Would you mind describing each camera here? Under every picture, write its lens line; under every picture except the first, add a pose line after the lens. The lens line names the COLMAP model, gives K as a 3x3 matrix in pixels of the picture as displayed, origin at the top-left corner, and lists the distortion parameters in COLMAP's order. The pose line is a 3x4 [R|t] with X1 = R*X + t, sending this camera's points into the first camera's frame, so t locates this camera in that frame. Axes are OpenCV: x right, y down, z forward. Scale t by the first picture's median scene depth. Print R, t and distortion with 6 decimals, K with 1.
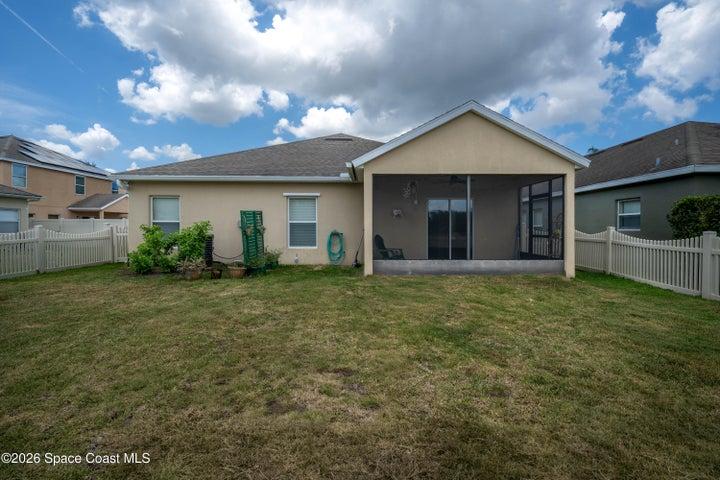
lens RADIAL K [[296.6, 0, 373.5], [0, 296.6, 227.4], [0, 0, 1]] dist [-0.000654, -0.000685]
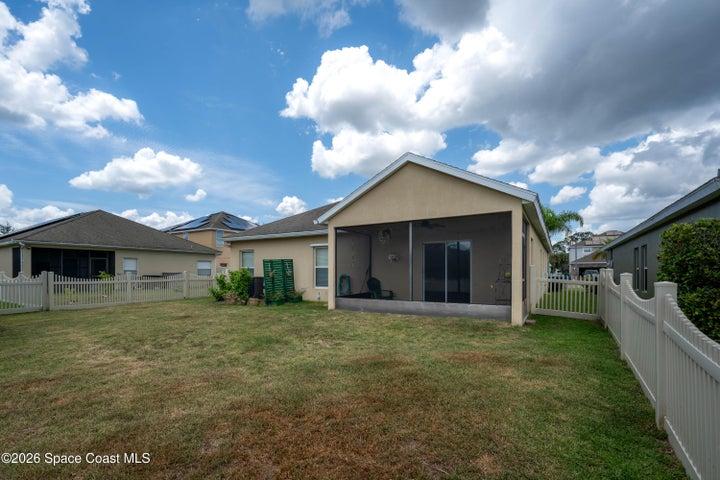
lens RADIAL K [[296.6, 0, 374.6], [0, 296.6, 269.1], [0, 0, 1]] dist [-0.000654, -0.000685]
pose [[0.886837, -0.009876, -0.461976, 0.522033], [0.008363, 0.999951, -0.005322, -0.000445], [0.462006, 0.000856, 0.886876, -0.003748]]
